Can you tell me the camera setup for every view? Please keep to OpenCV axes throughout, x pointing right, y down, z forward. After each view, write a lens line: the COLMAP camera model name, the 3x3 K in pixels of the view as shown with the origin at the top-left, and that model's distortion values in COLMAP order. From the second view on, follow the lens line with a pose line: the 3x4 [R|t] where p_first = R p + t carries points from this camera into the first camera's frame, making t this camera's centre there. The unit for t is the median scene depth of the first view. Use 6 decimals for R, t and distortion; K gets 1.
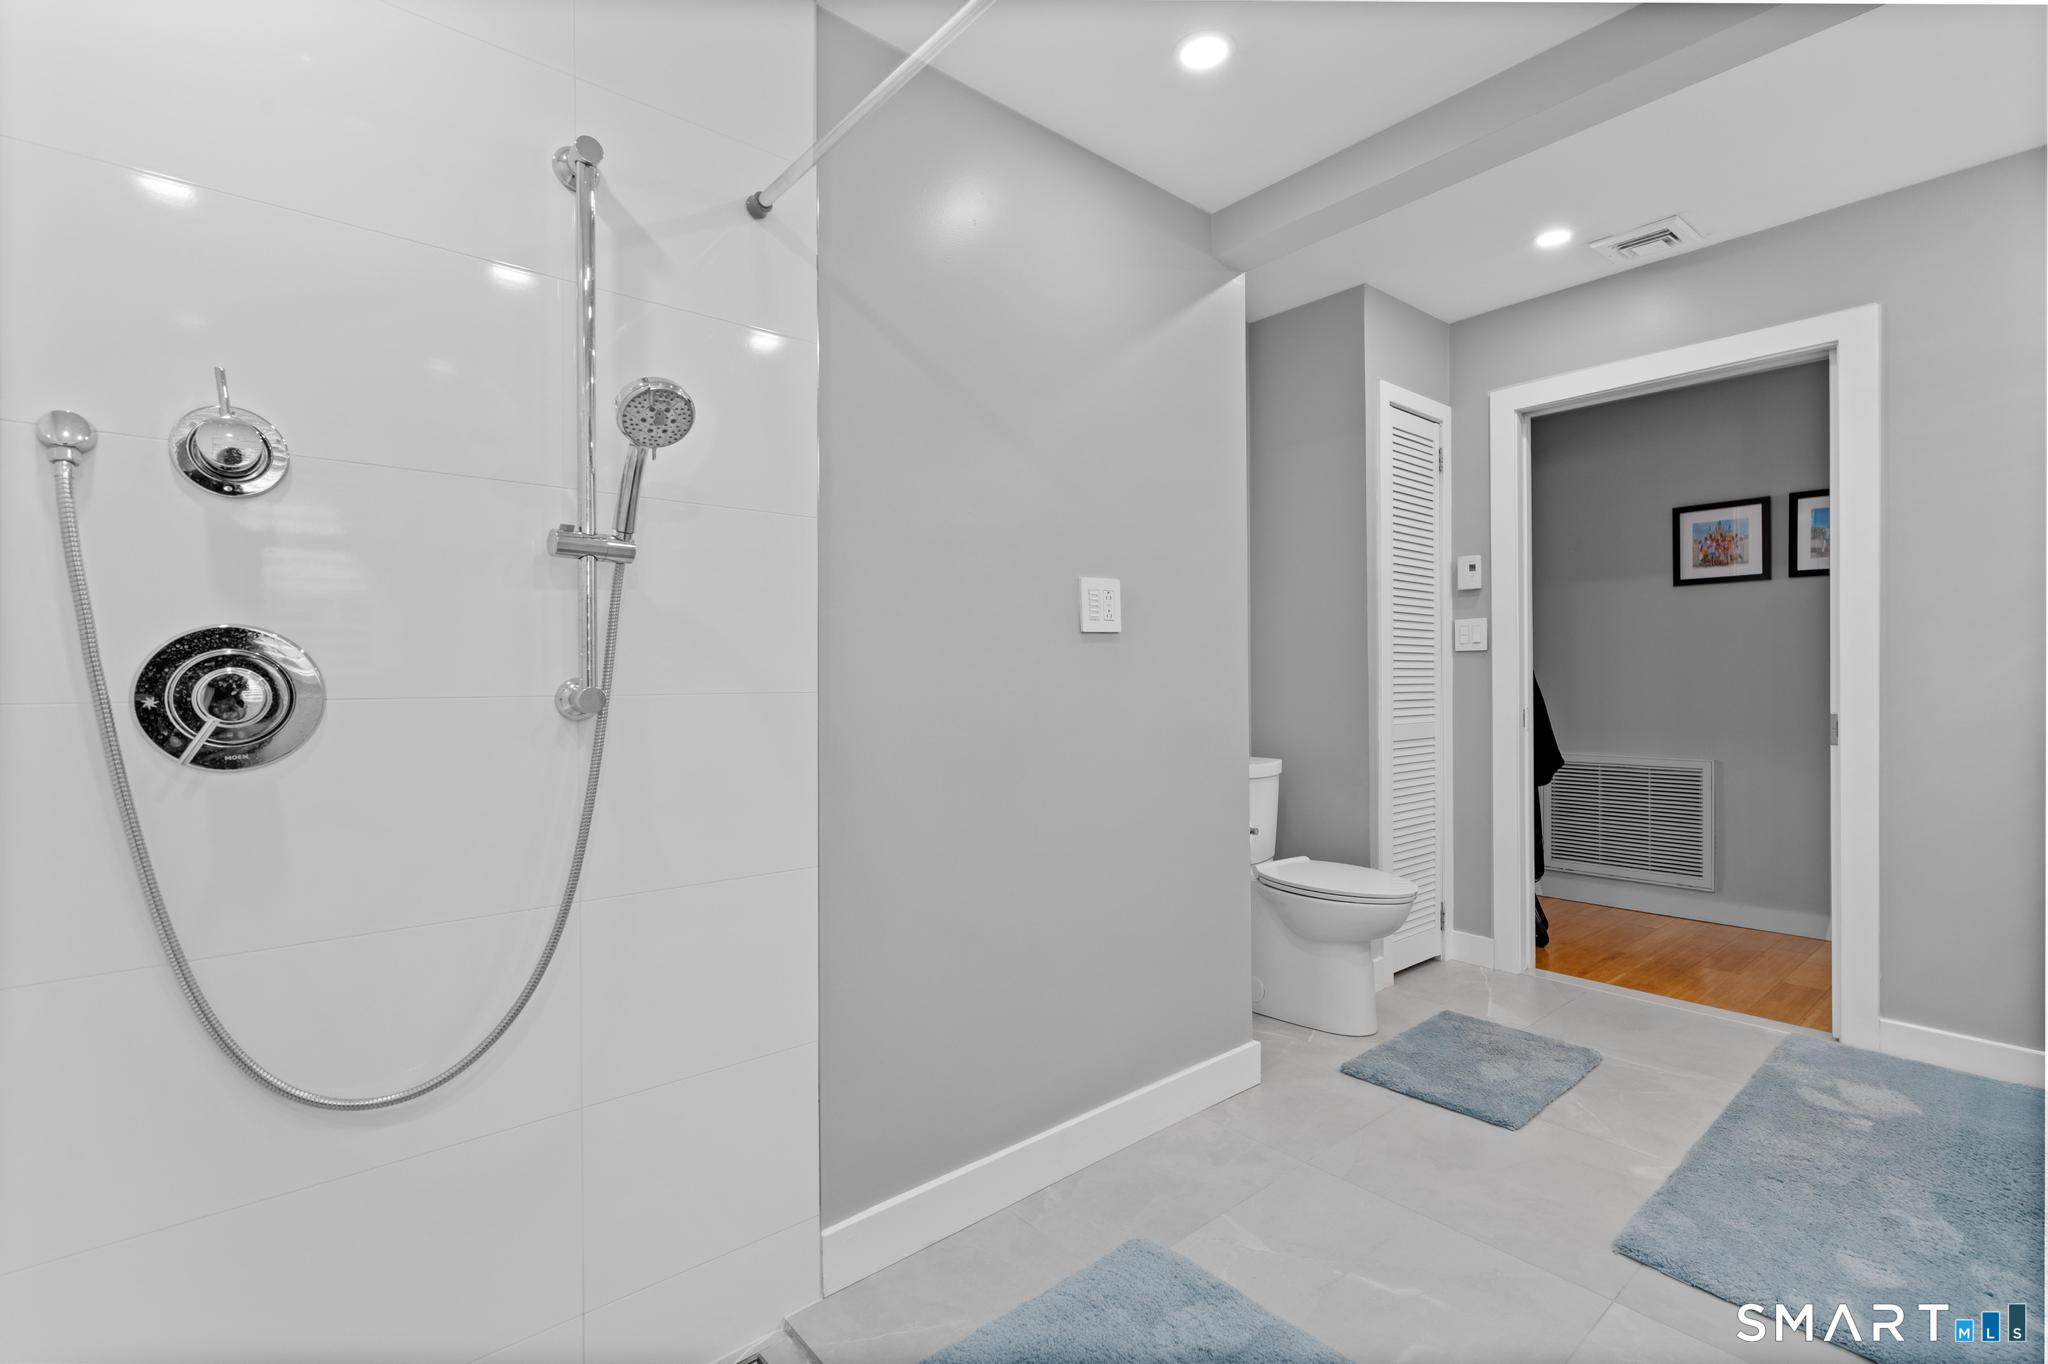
lens RADIAL K [[929.9, 0, 1032.2], [0, 929.9, 679.1], [0, 0, 1]] dist [-0.006926, 0.006288]
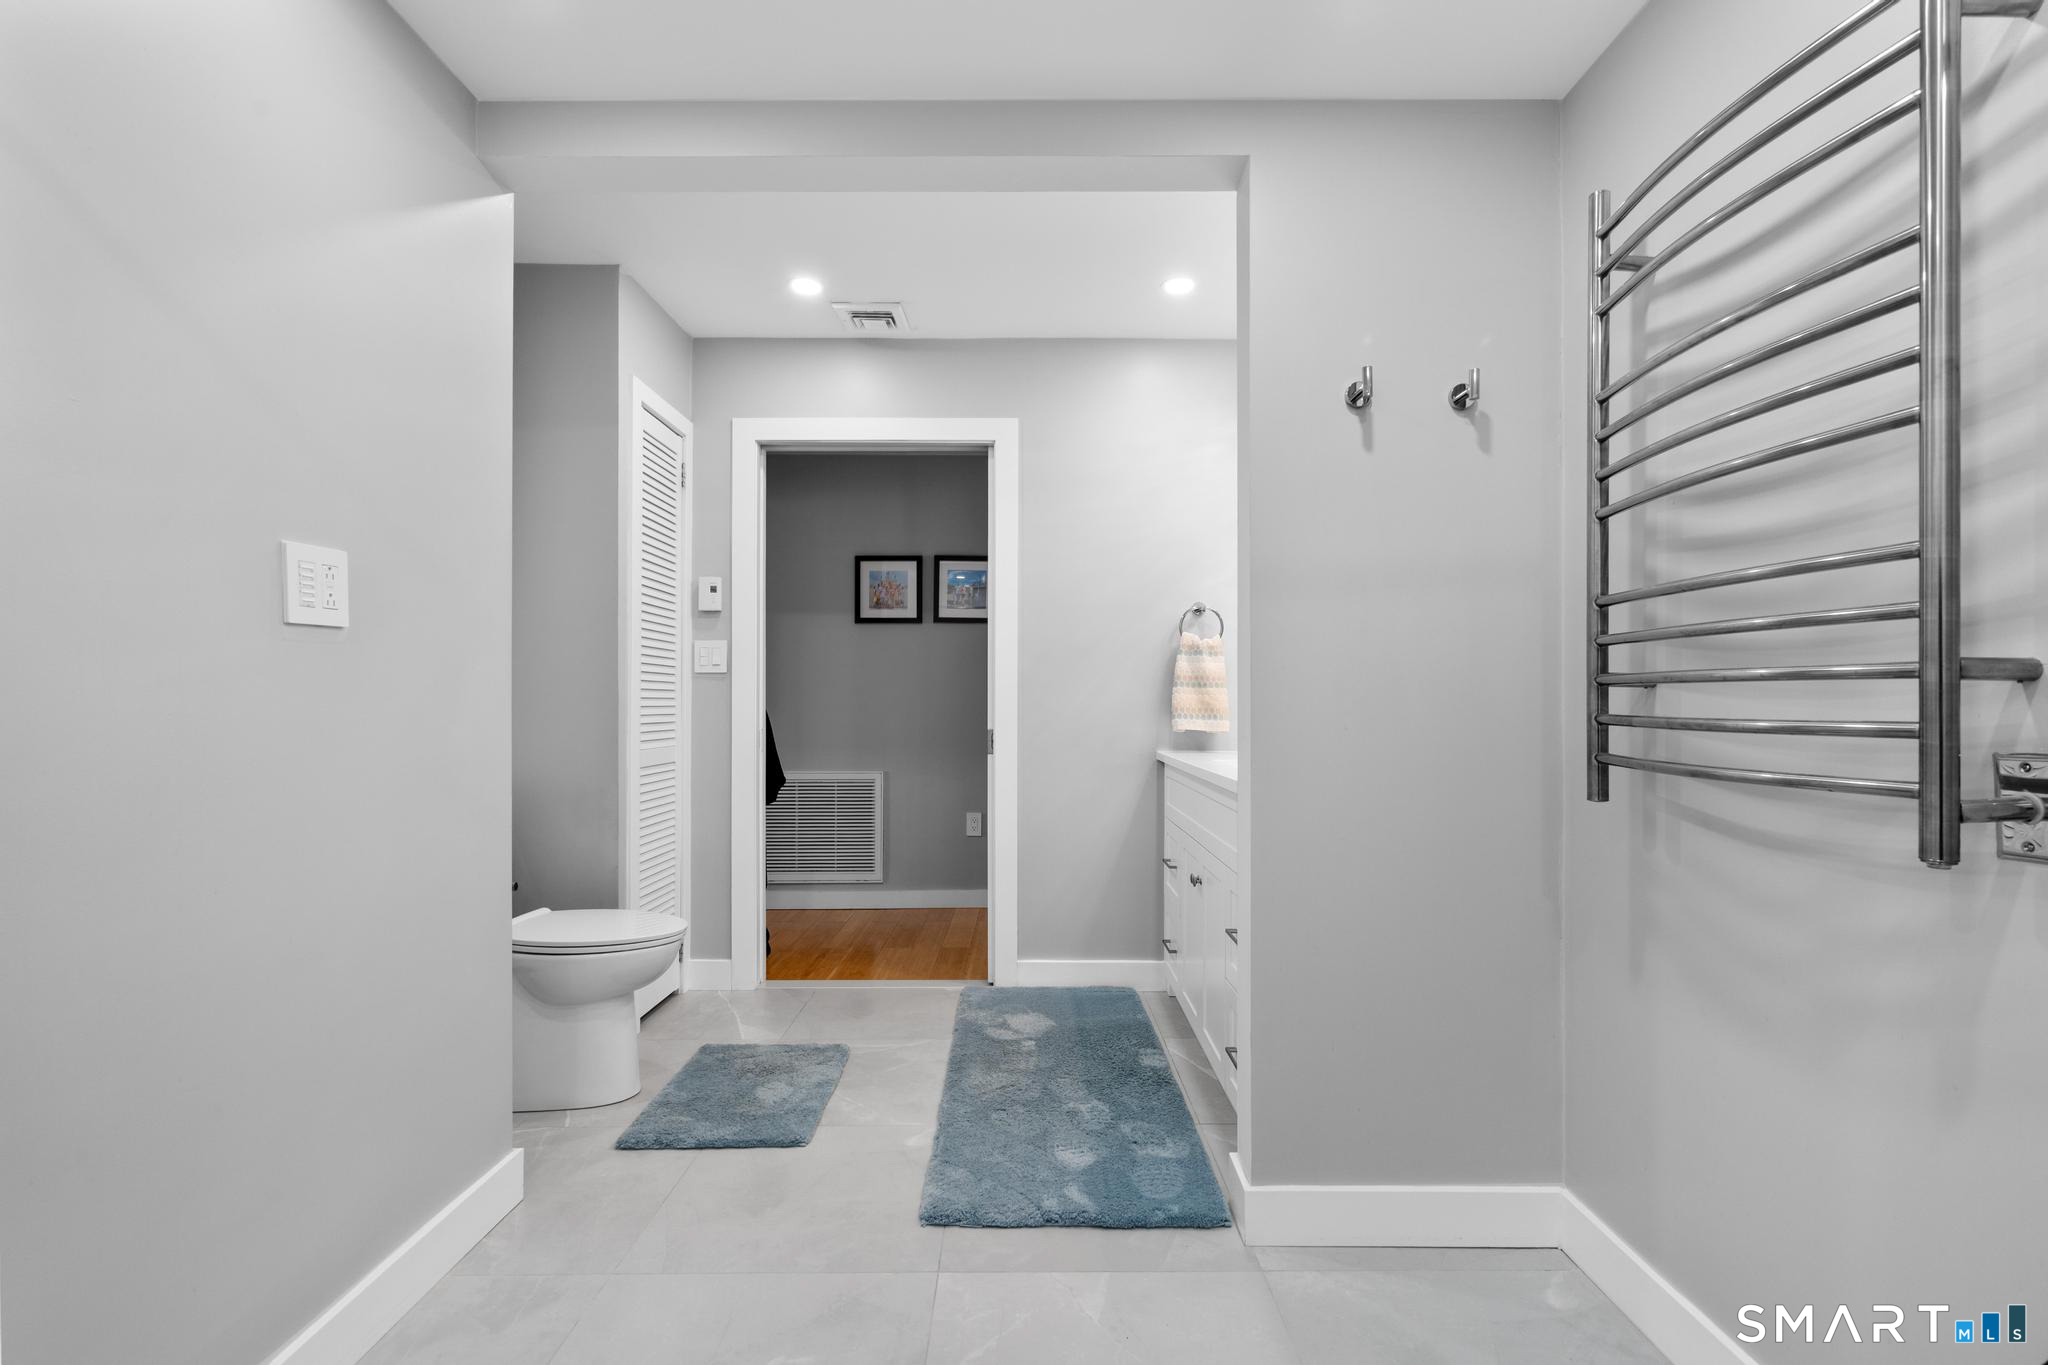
lens RADIAL K [[929.9, 0, 1026.6], [0, 929.9, 694.1], [0, 0, 1]] dist [-0.006926, 0.006288]
pose [[0.643106, 0.013771, 0.765654, -0.088401], [-0.004858, 0.999892, -0.013904, 0.005494], [-0.765762, 0.005223, 0.643103, 0.133001]]
